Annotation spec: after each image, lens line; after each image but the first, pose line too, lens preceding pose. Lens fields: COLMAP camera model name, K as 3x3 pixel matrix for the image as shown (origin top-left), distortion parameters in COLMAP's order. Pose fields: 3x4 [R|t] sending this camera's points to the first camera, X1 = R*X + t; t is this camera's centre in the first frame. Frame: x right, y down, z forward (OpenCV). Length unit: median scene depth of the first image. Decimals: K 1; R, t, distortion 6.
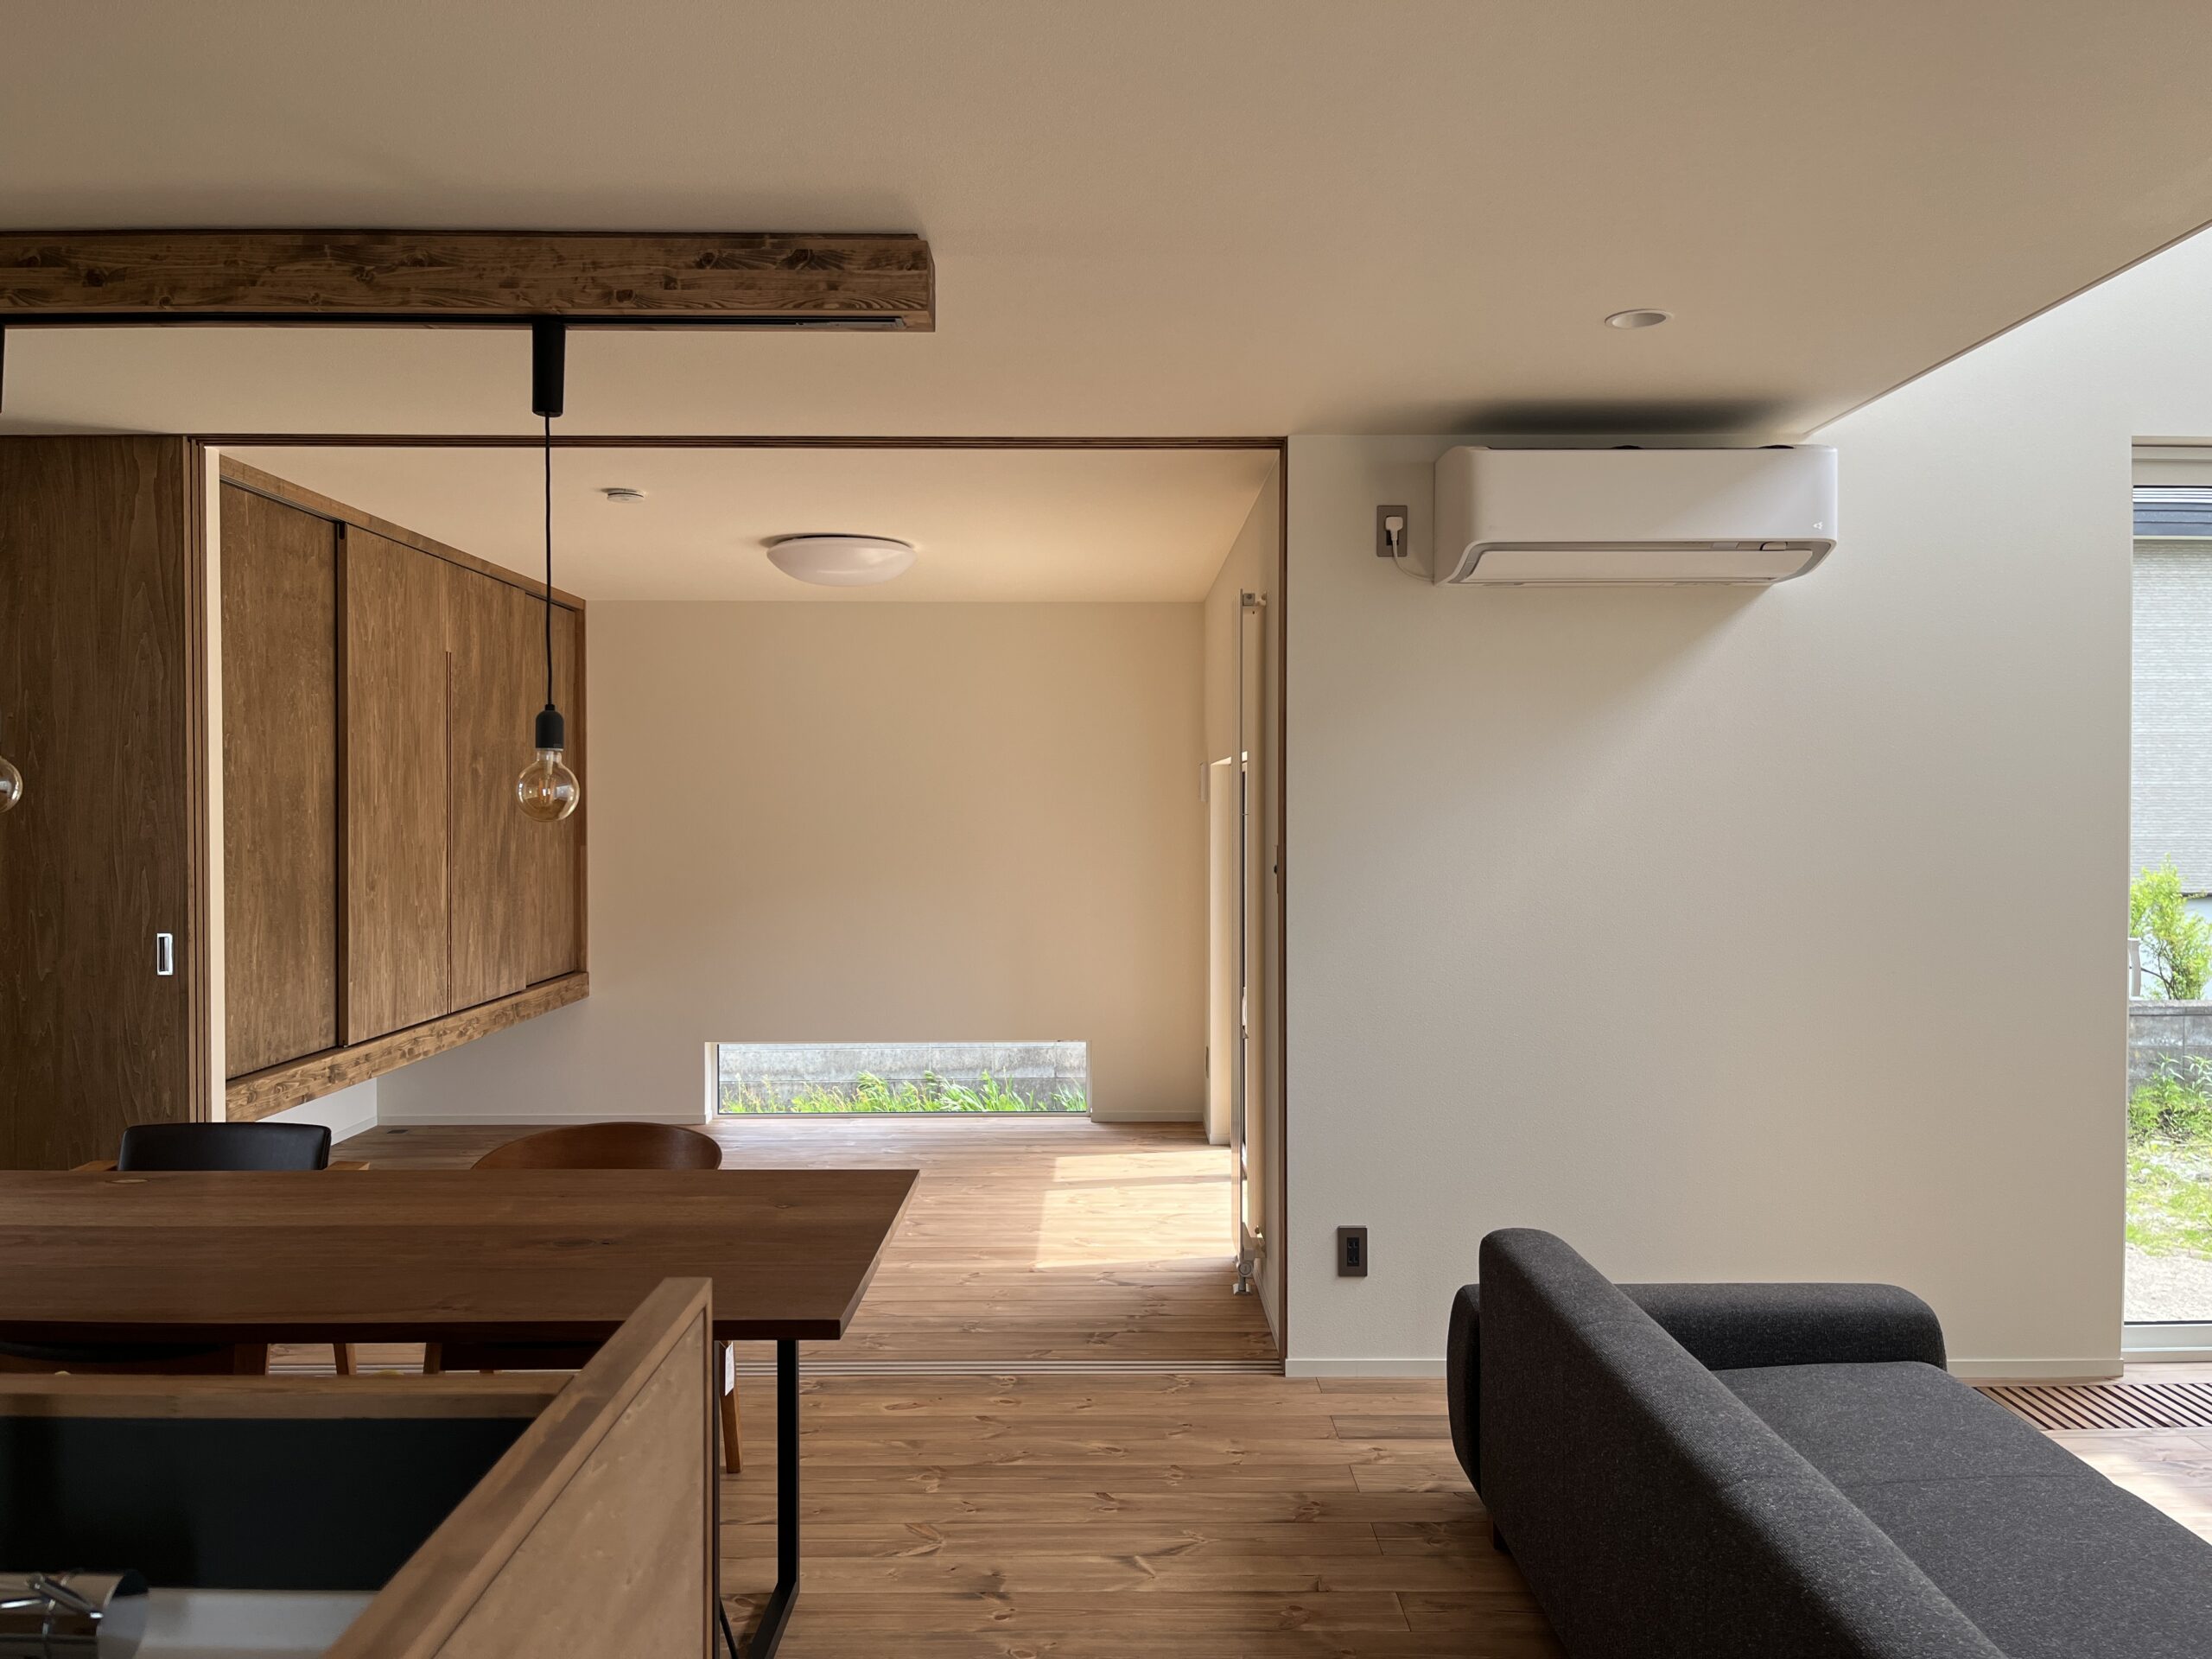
lens RADIAL K [[1663.0, 0, 1139.6], [0, 1663.0, 834.8], [0, 0, 1]] dist [0.067225, -0.085497]
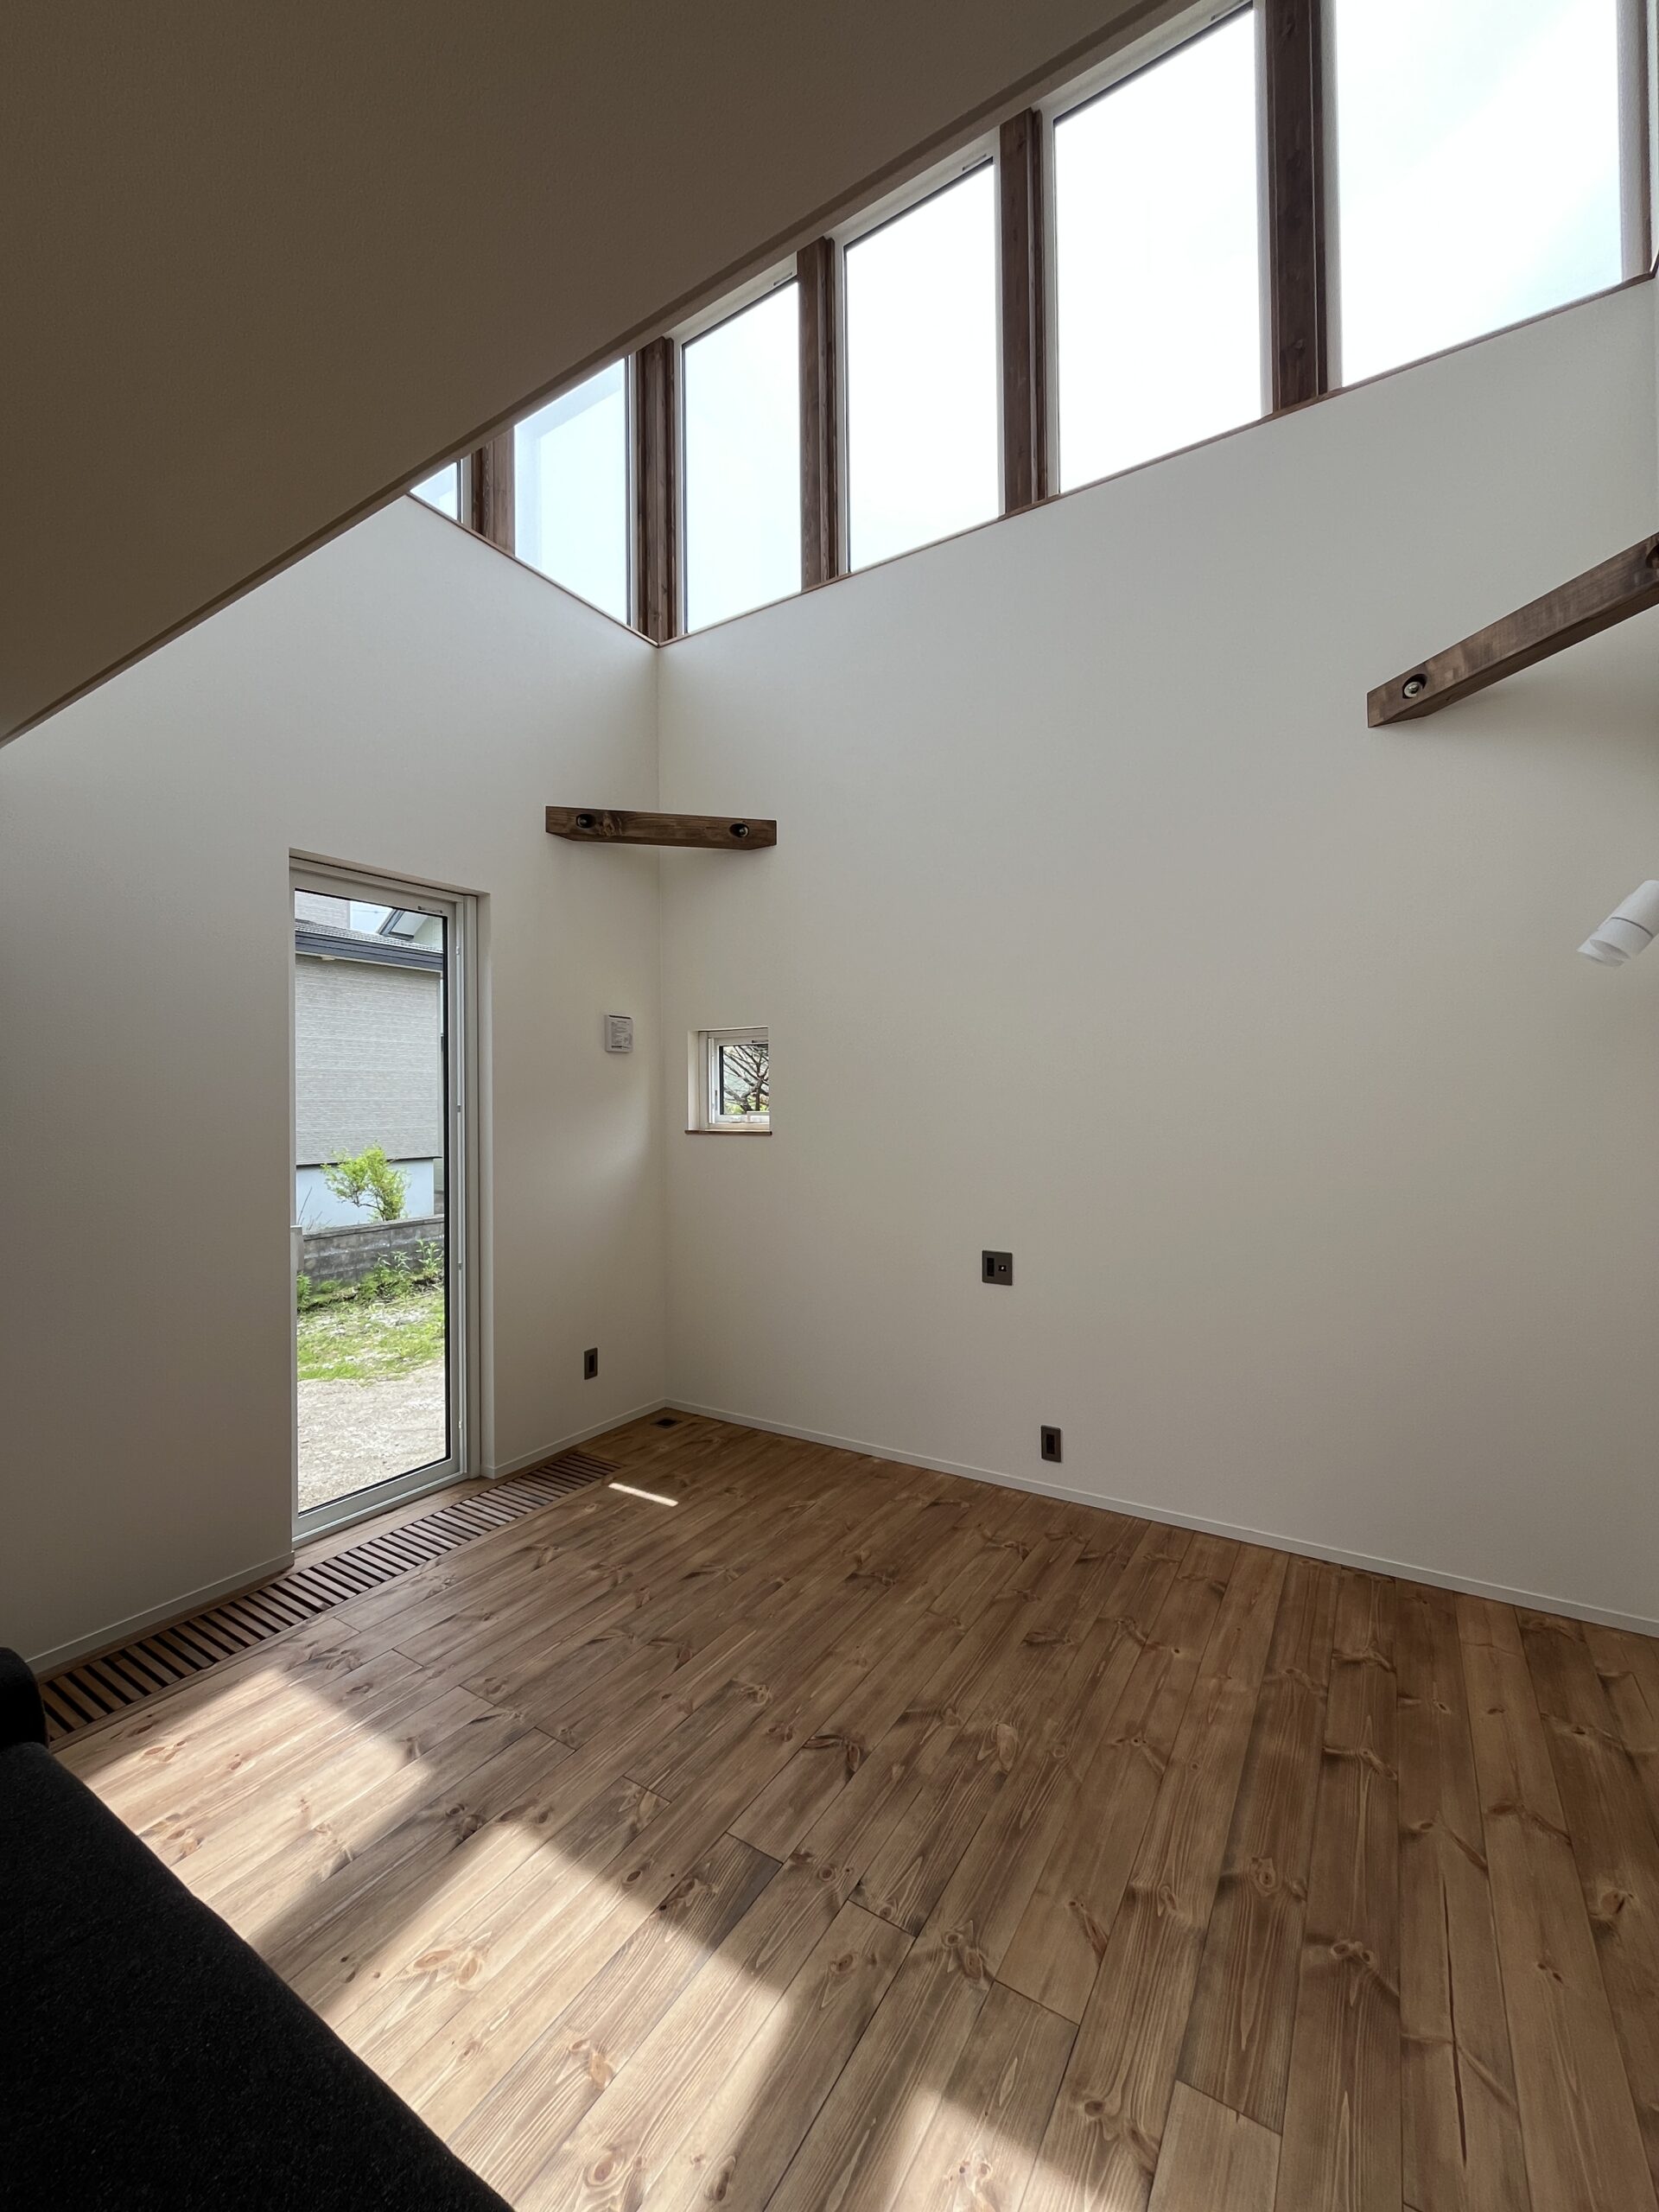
lens RADIAL K [[887.4, 0, 818.2], [0, 887.4, 1096.1], [0, 0, 1]] dist [-0.000226, -0.000009]
pose [[0.552433, -0.000307, 0.833557, 0.226757], [0.024369, 0.999578, -0.015782, -0.019456], [-0.833201, 0.029031, 0.552207, 0.261235]]
